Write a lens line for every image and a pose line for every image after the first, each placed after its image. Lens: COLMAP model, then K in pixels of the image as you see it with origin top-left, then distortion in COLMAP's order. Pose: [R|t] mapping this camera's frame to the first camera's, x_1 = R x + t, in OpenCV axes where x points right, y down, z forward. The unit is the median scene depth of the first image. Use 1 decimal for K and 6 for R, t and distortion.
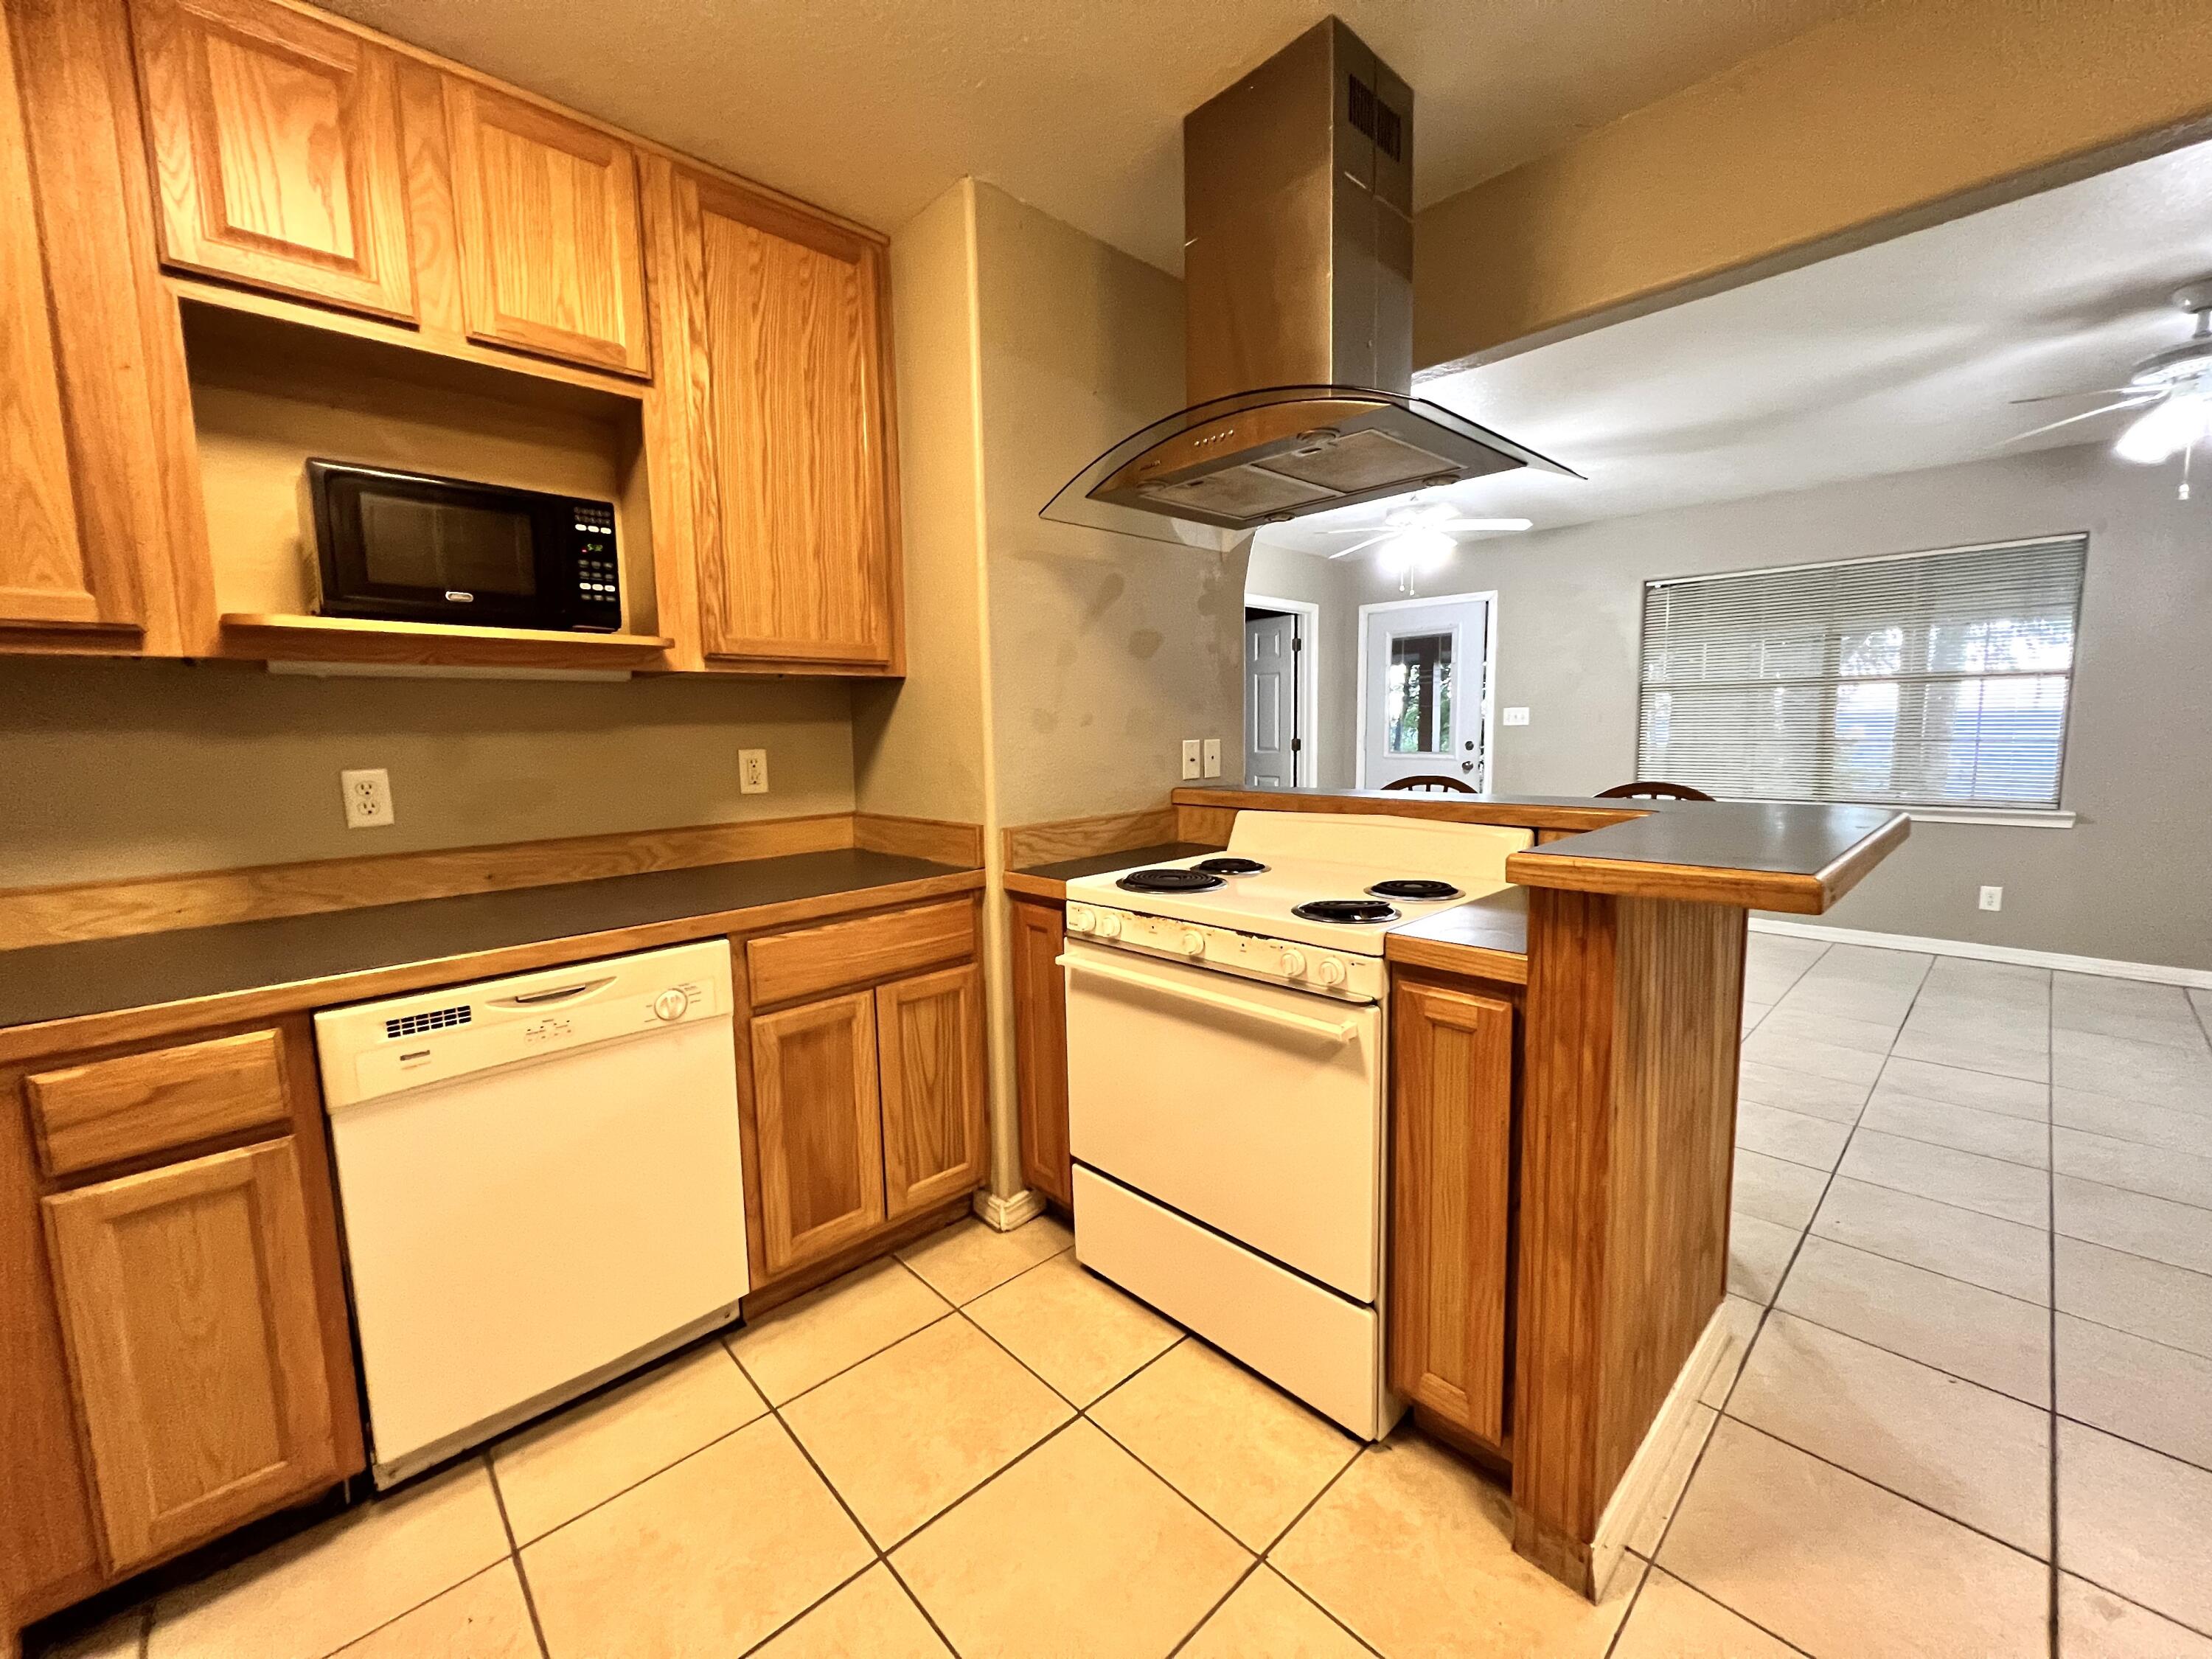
lens RADIAL K [[884.7, 0, 1105.3], [0, 884.7, 823.5], [0, 0, 1]] dist [-0.001835, 0.000776]
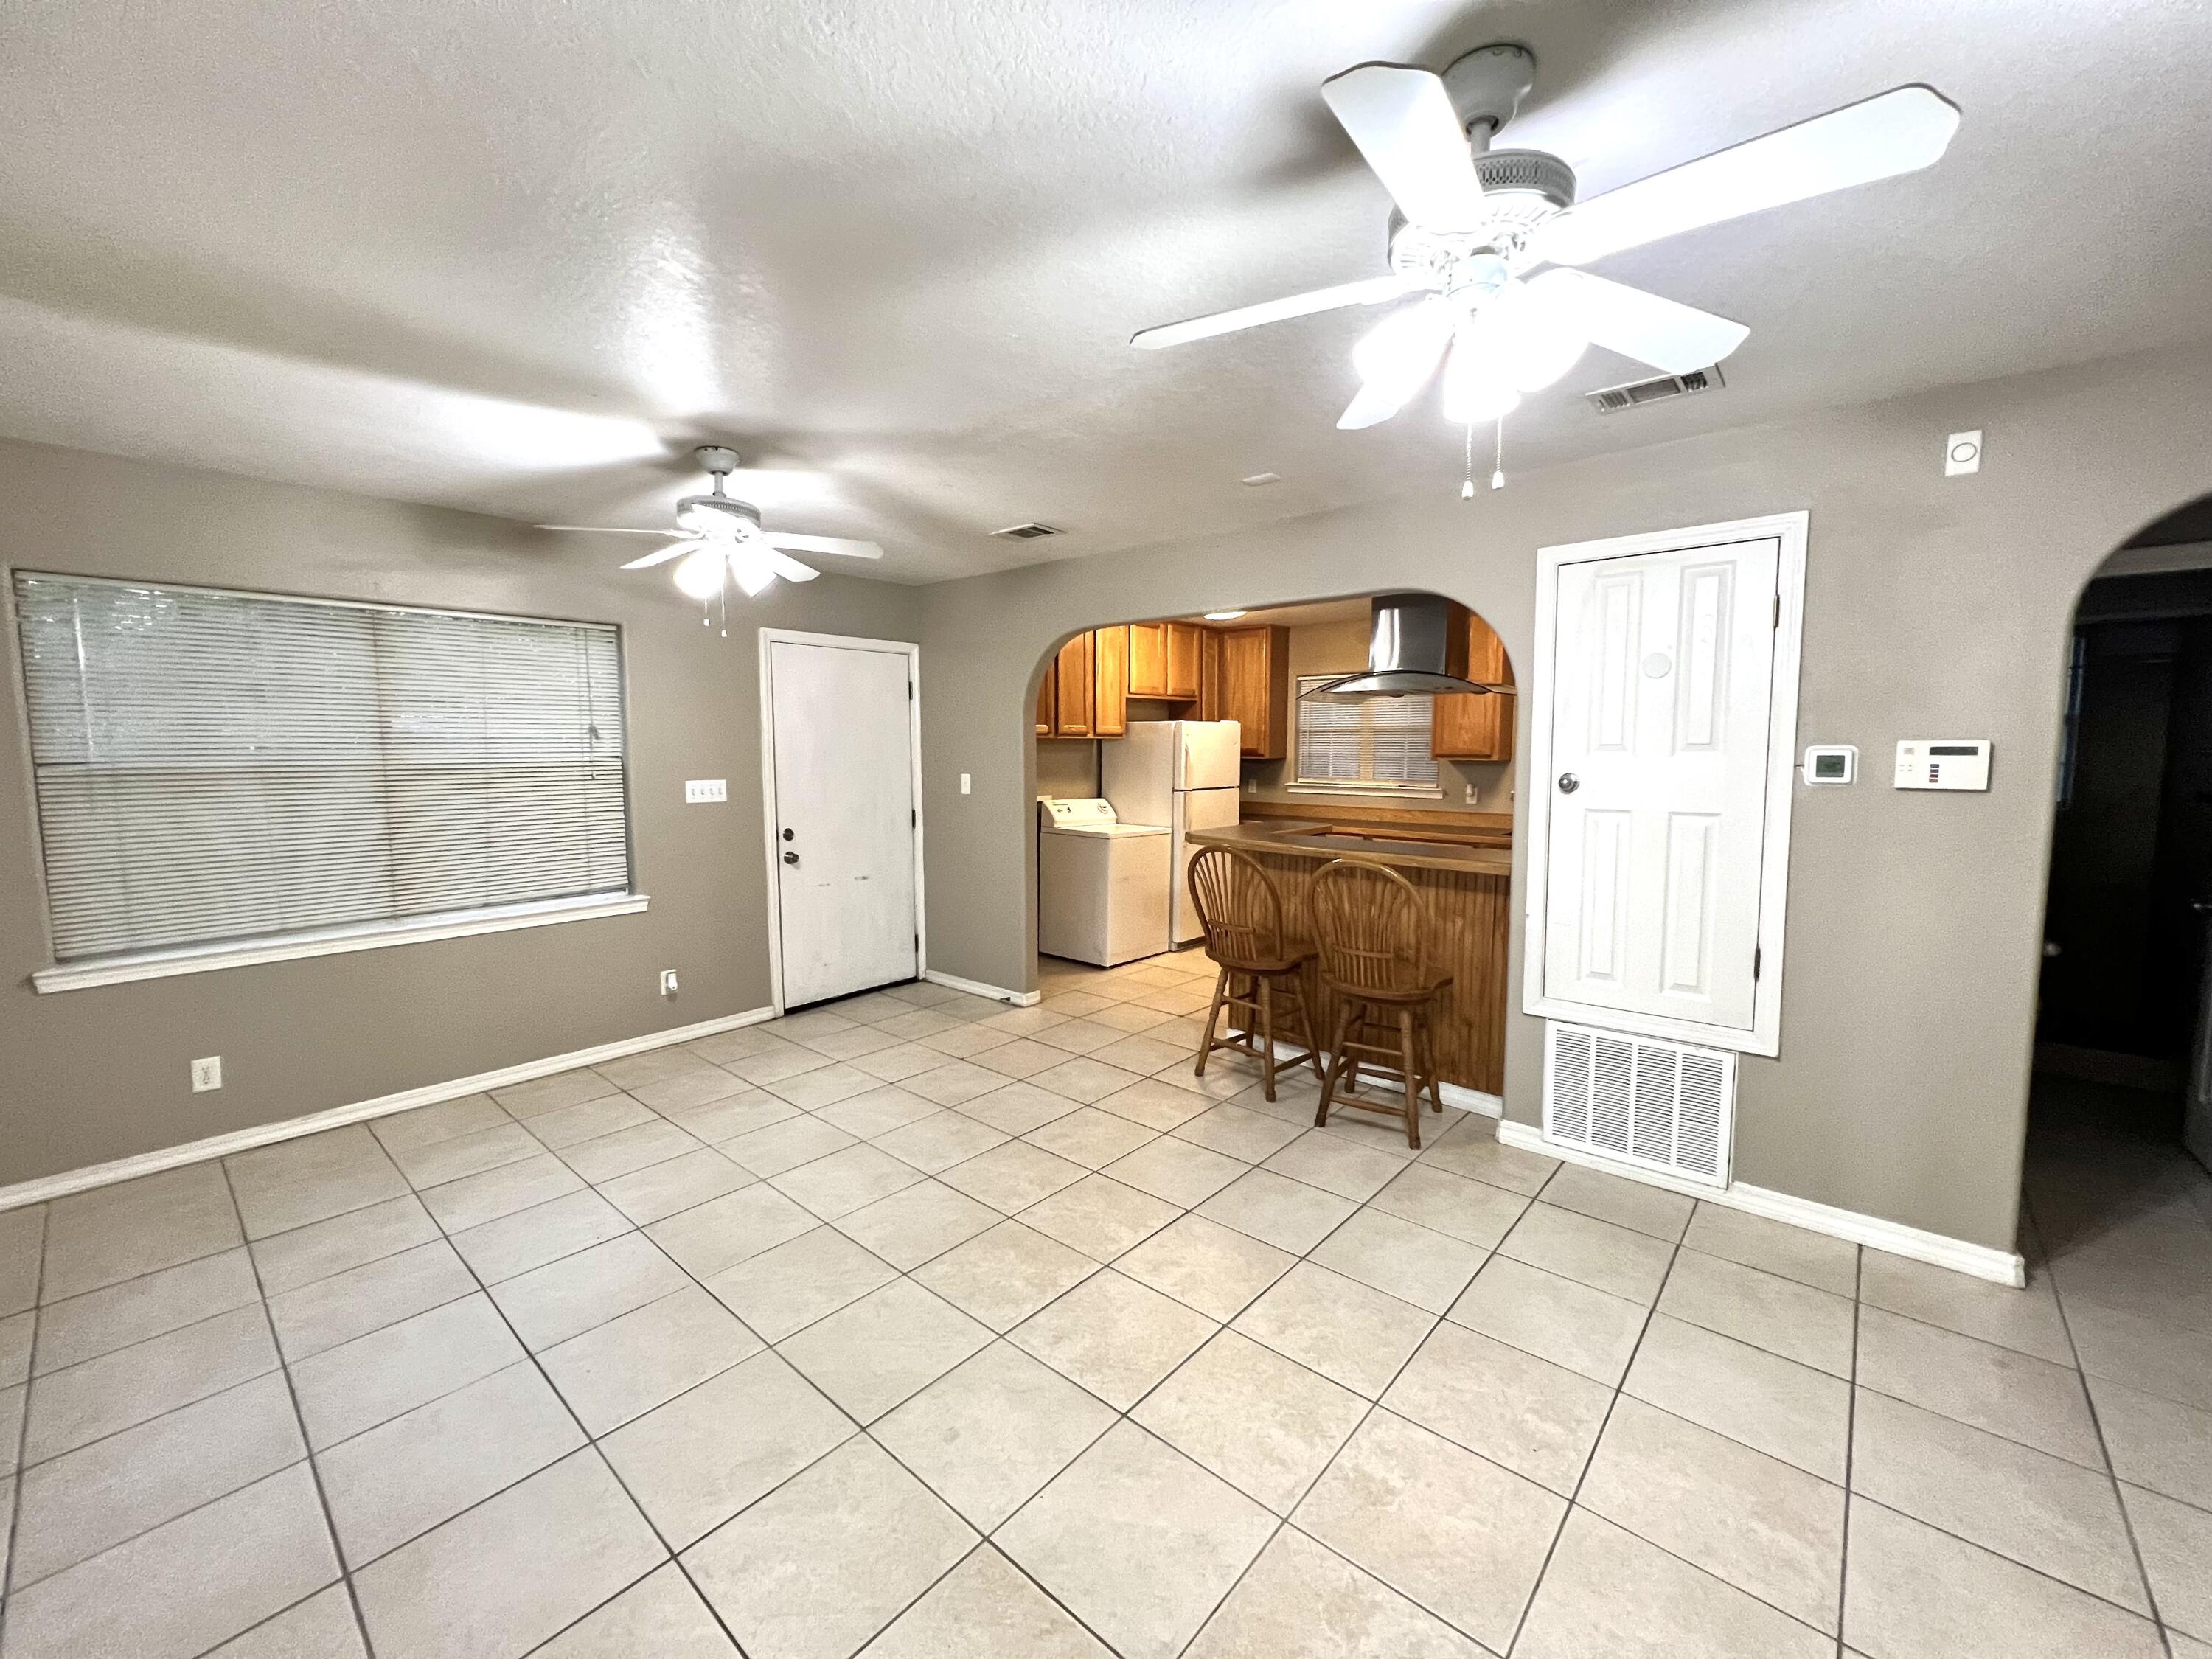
lens RADIAL K [[884.7, 0, 1101.8], [0, 884.7, 822.1], [0, 0, 1]] dist [-0.001835, 0.000776]
pose [[-0.995561, 0.026440, -0.090330, 1.273862], [0.008183, 0.980413, 0.196784, -0.529894], [0.093763, 0.195172, -0.976277, 3.301291]]
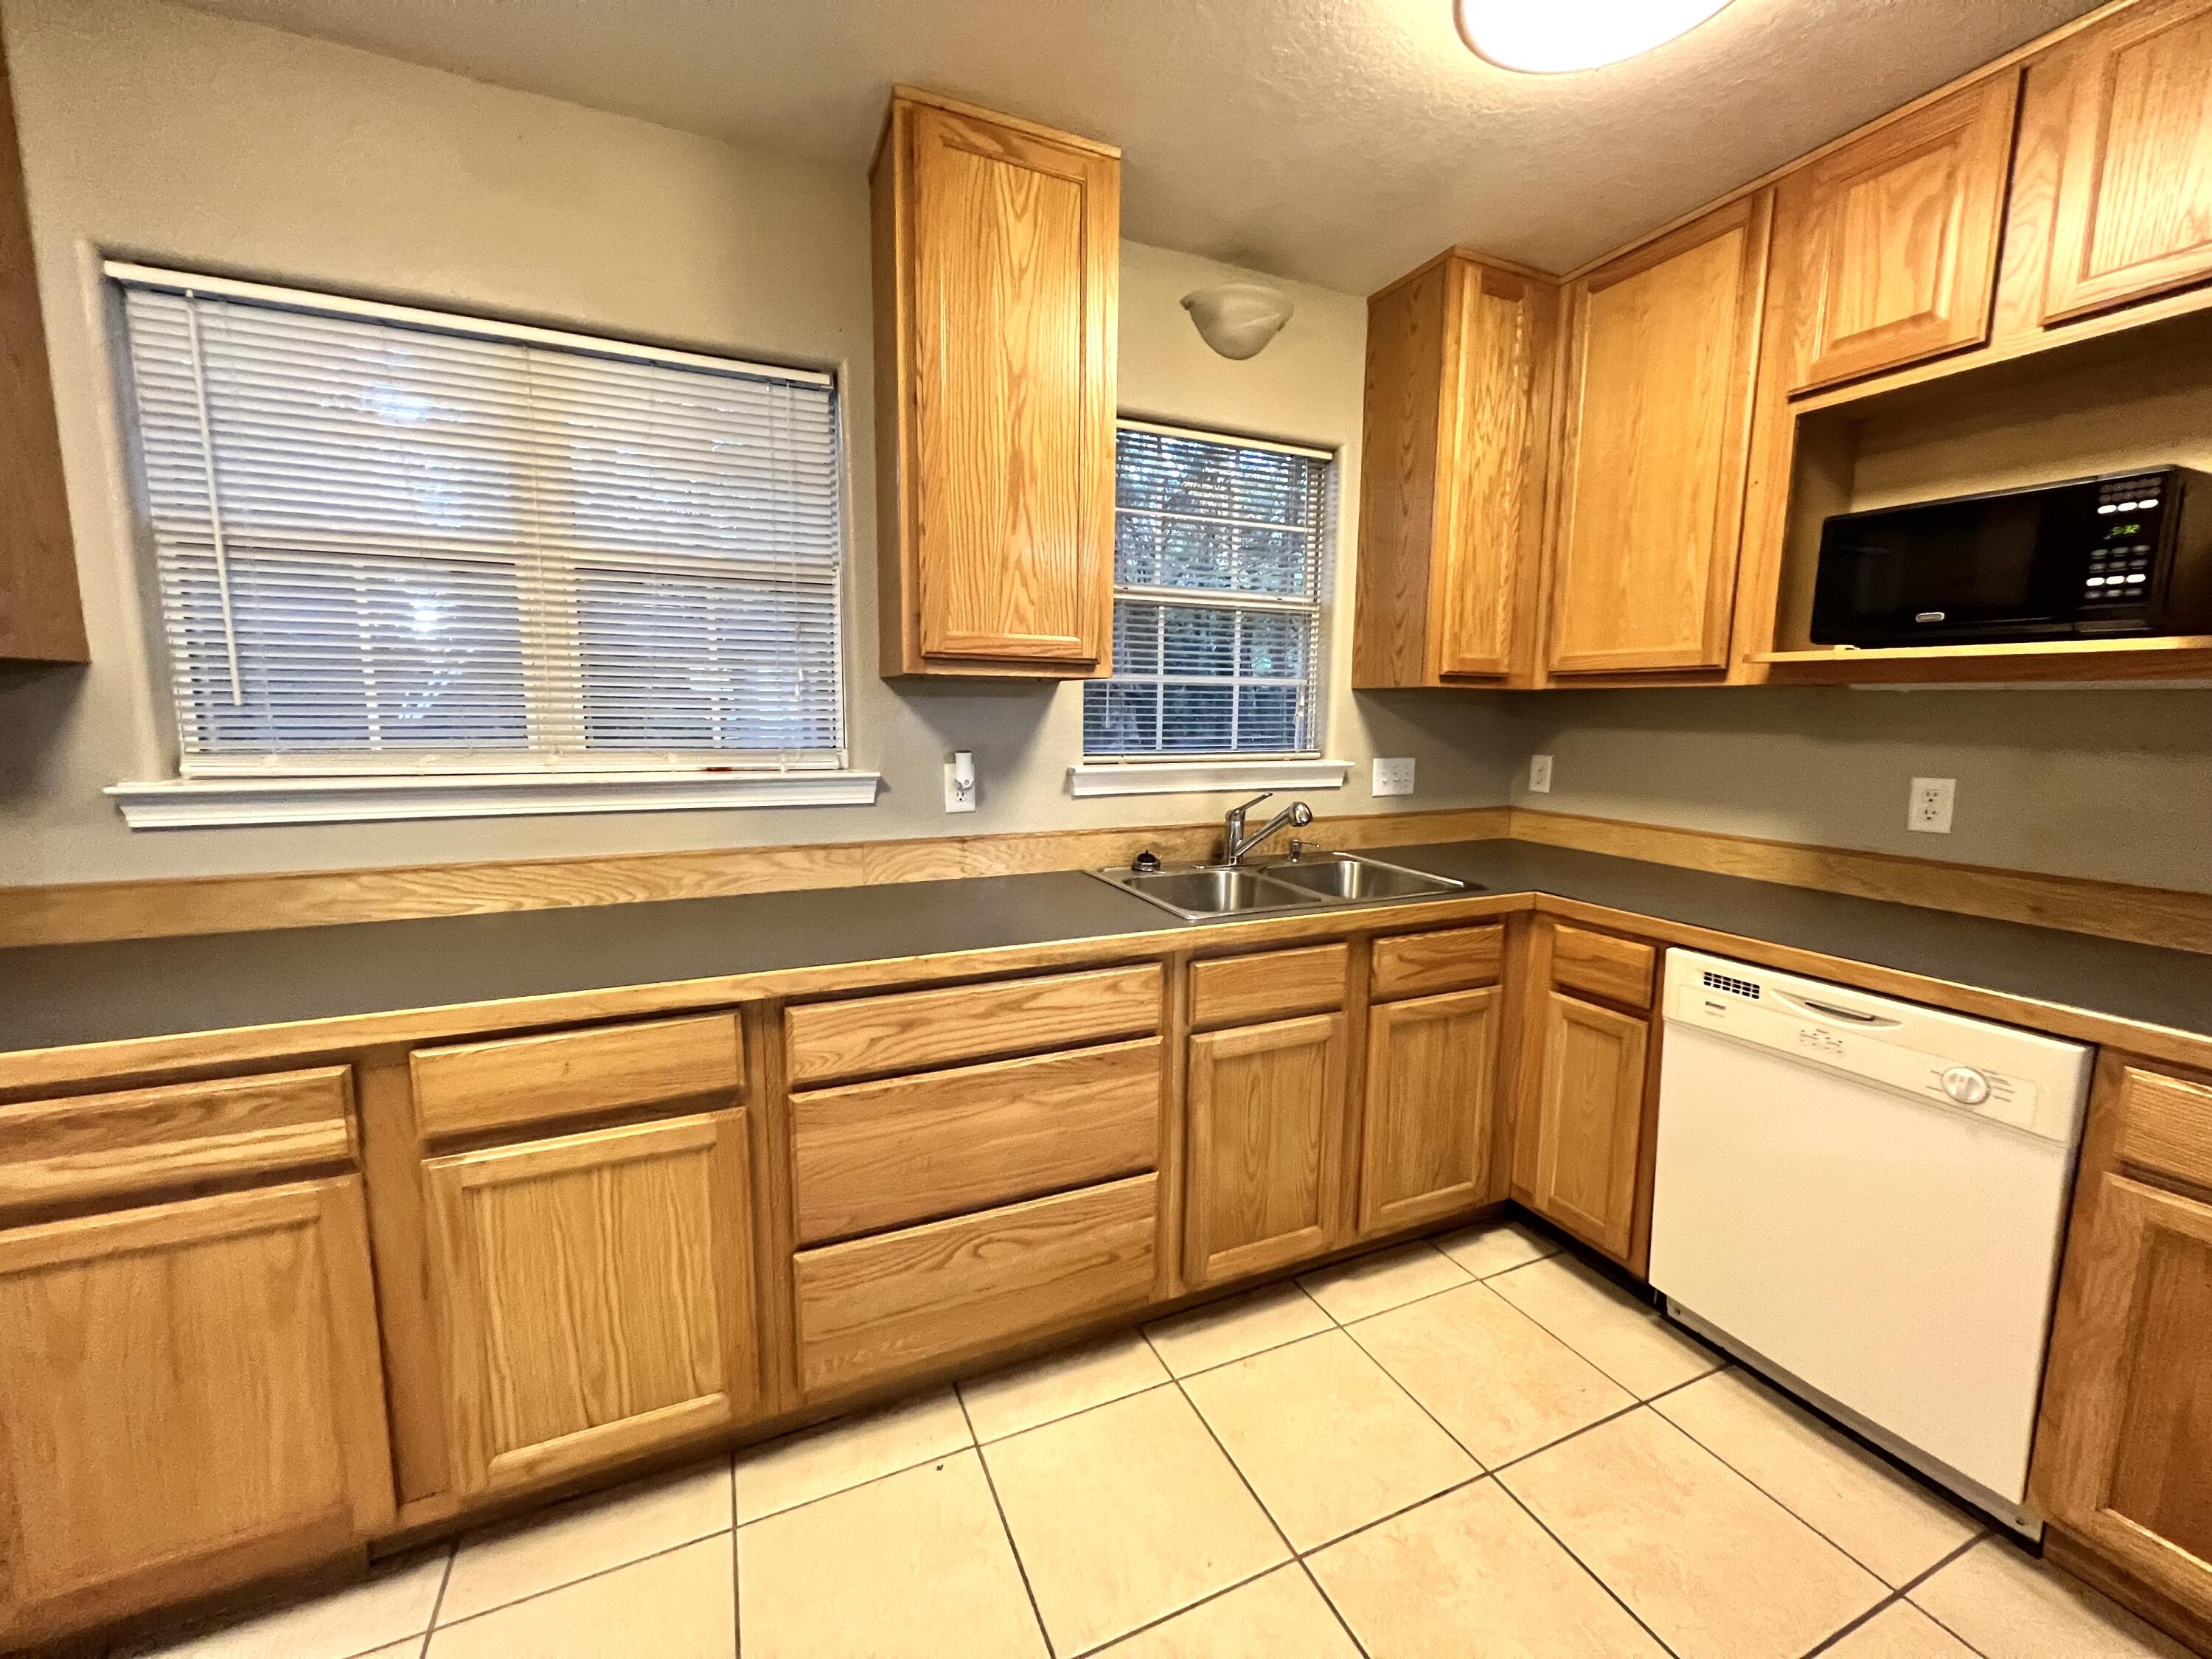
lens RADIAL K [[884.7, 0, 1102.2], [0, 884.7, 823.9], [0, 0, 1]] dist [-0.001835, 0.000776]
pose [[-0.332713, 0.140511, -0.932501, 0.503615], [-0.104899, 0.977186, 0.184672, -0.102123], [0.937176, 0.159261, -0.310383, 0.420314]]
